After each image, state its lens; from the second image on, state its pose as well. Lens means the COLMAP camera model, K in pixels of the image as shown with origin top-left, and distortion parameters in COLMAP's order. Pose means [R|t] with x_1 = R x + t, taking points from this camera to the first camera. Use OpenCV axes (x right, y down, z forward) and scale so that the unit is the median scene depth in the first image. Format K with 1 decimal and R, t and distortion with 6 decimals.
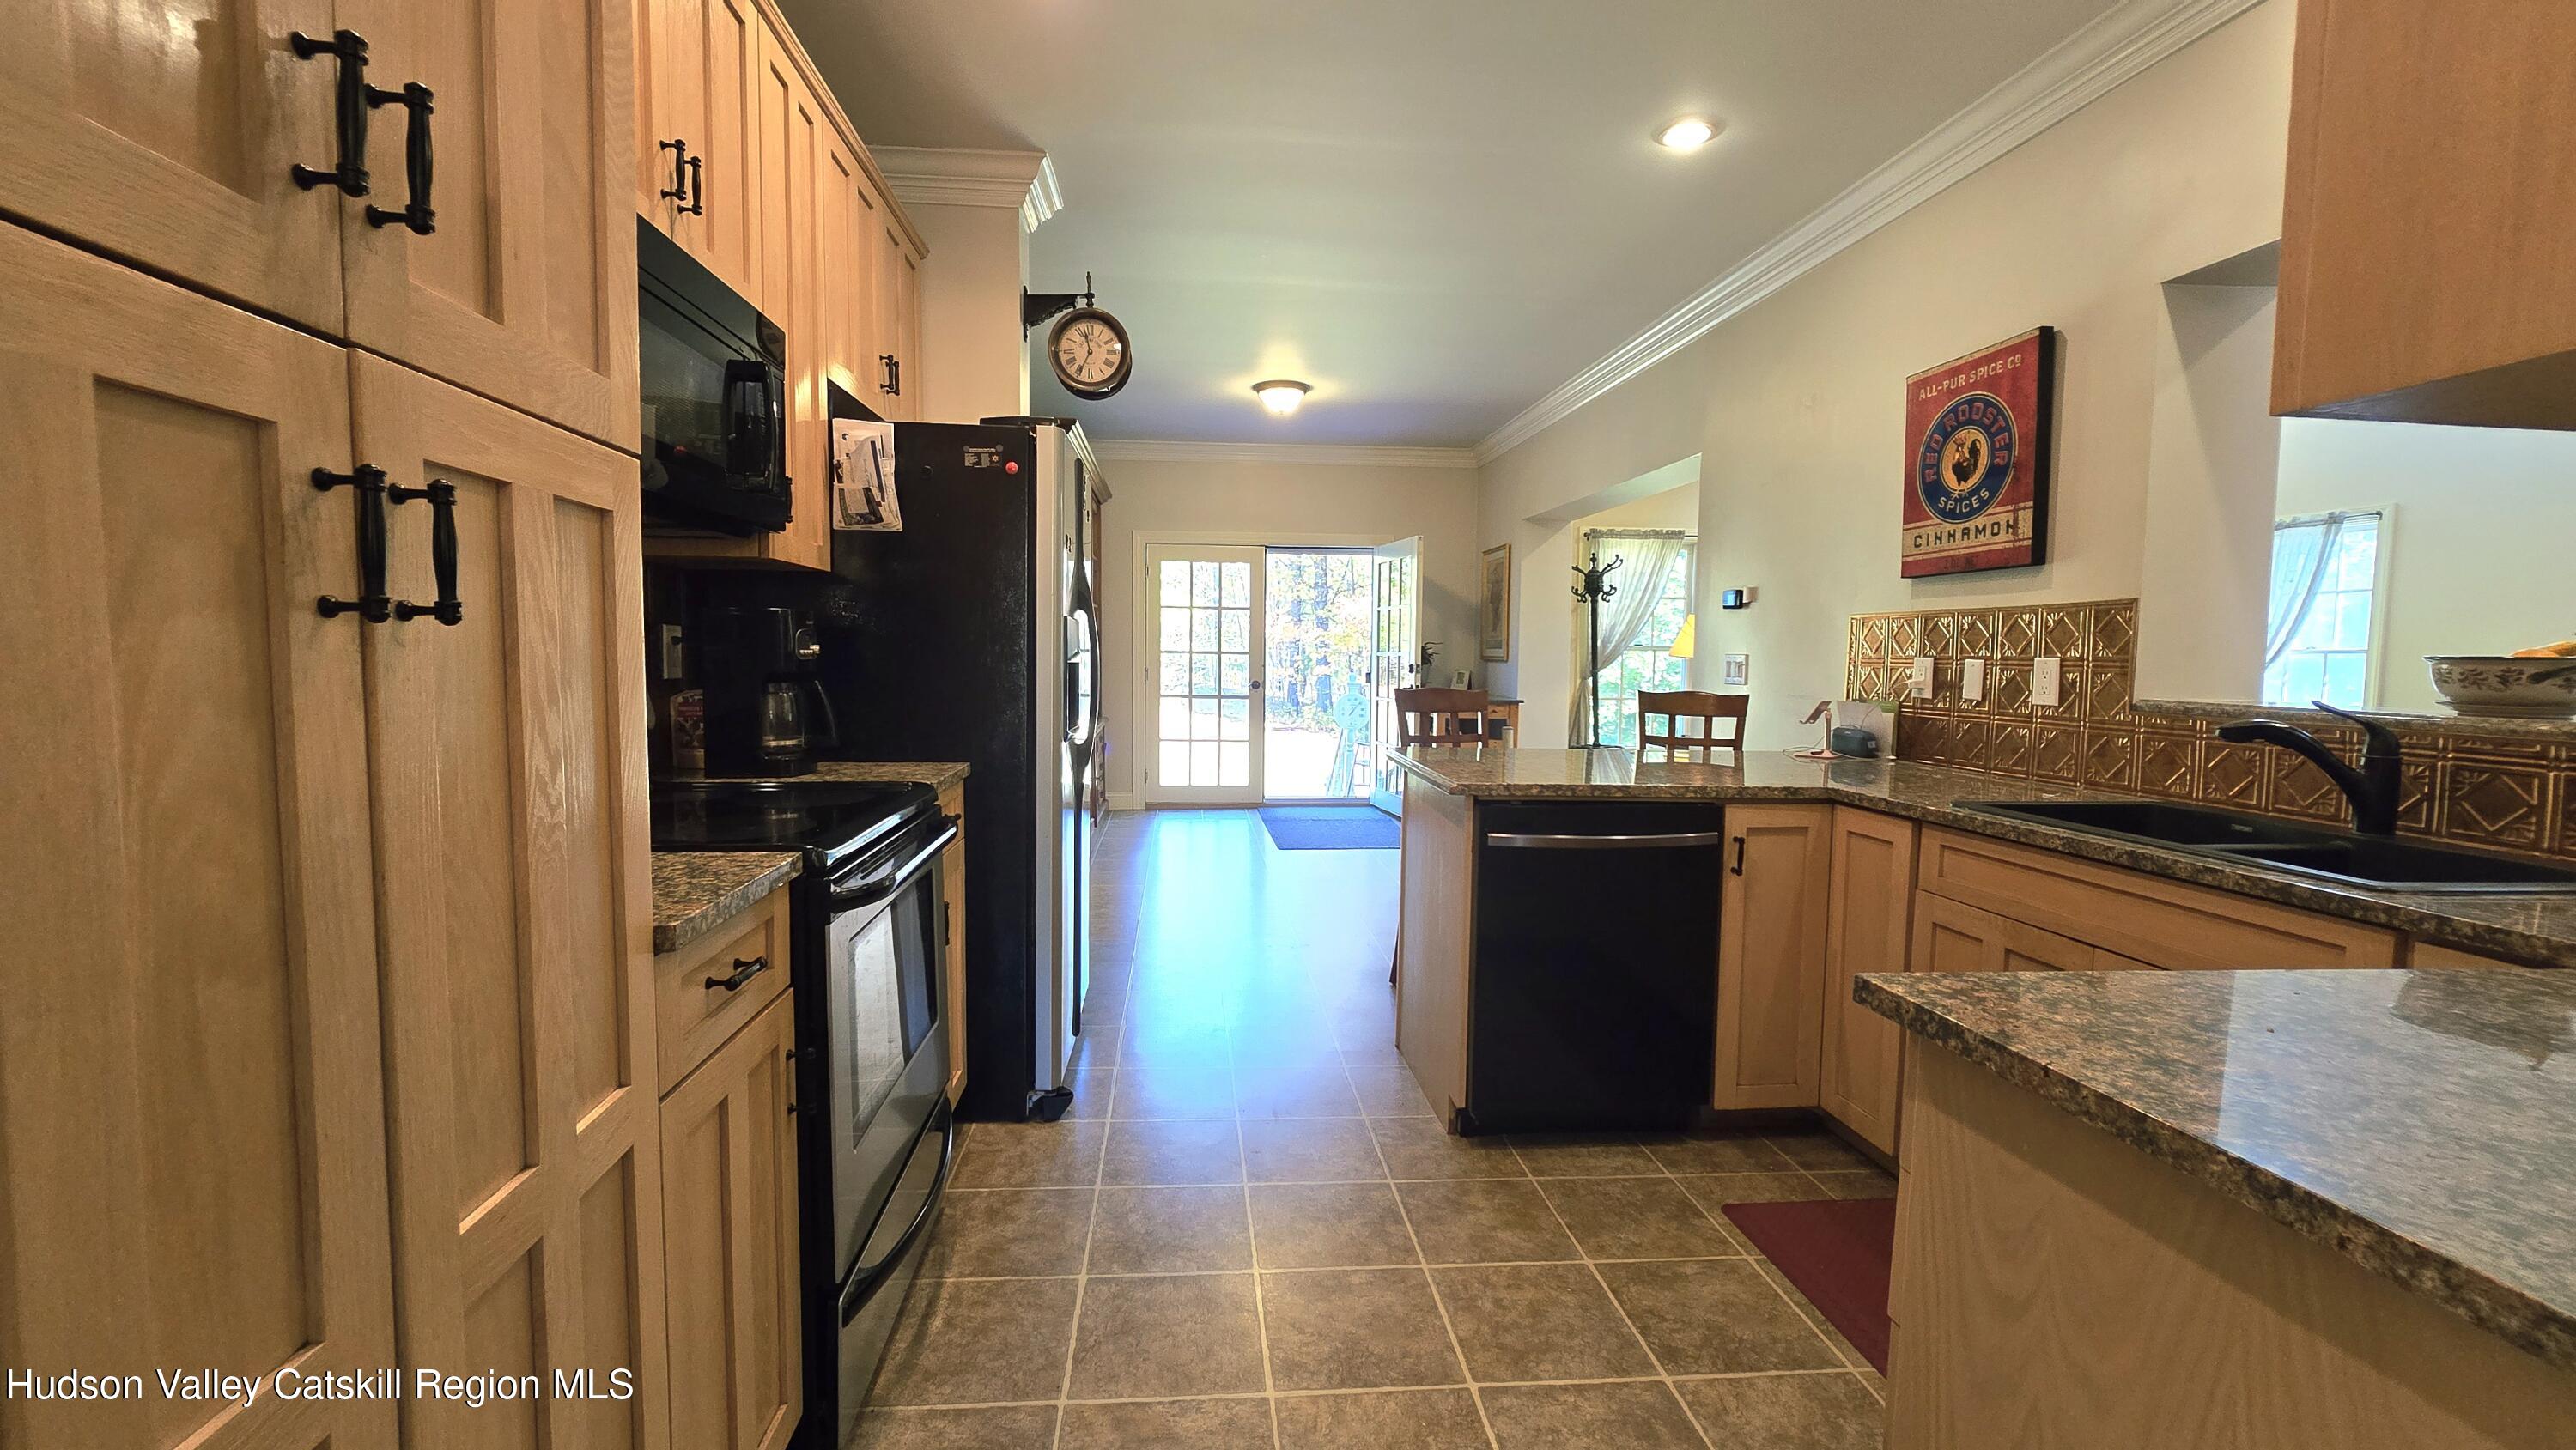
lens RADIAL K [[1054.2, 0, 1273.7], [0, 1054.2, 727.8], [0, 0, 1]] dist [-0.002297, -0.000274]
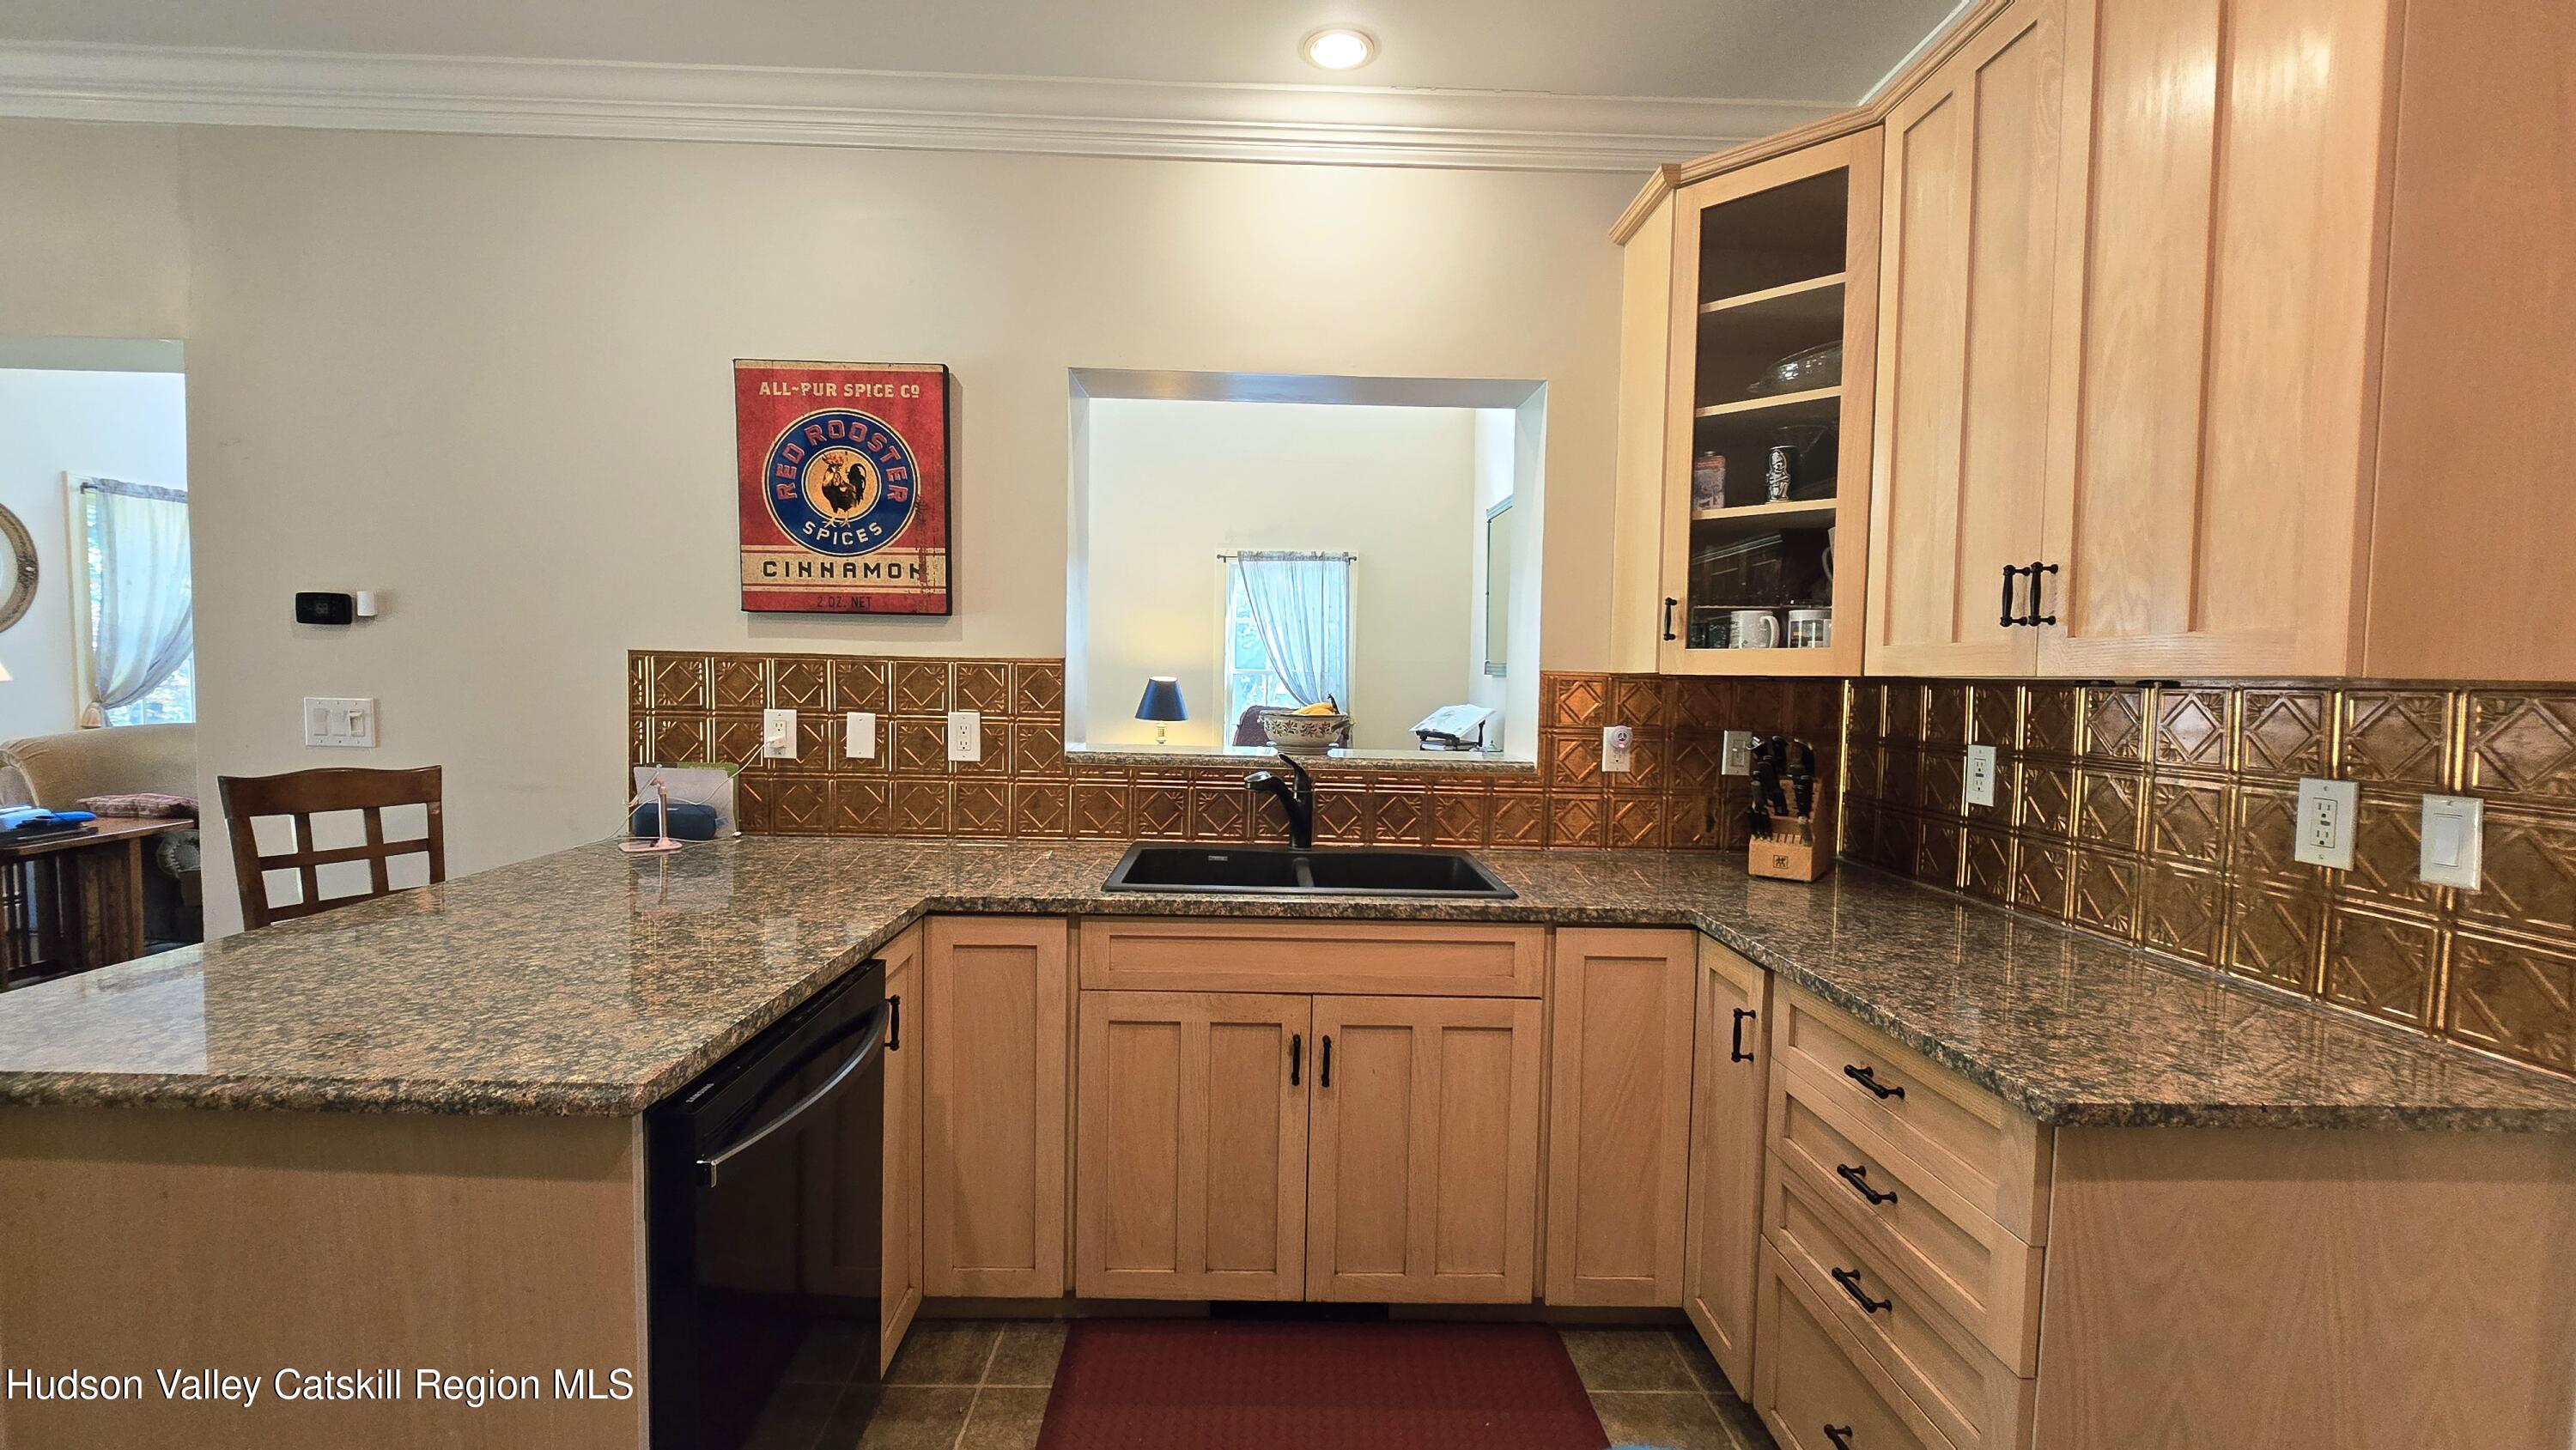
lens RADIAL K [[1054.2, 0, 1279.3], [0, 1054.2, 729.1], [0, 0, 1]] dist [-0.002297, -0.000274]
pose [[0.068807, -0.068494, 0.995276, -0.201488], [0.050247, 0.996612, 0.065112, -0.094049], [-0.996364, 0.045530, 0.072015, 0.602267]]
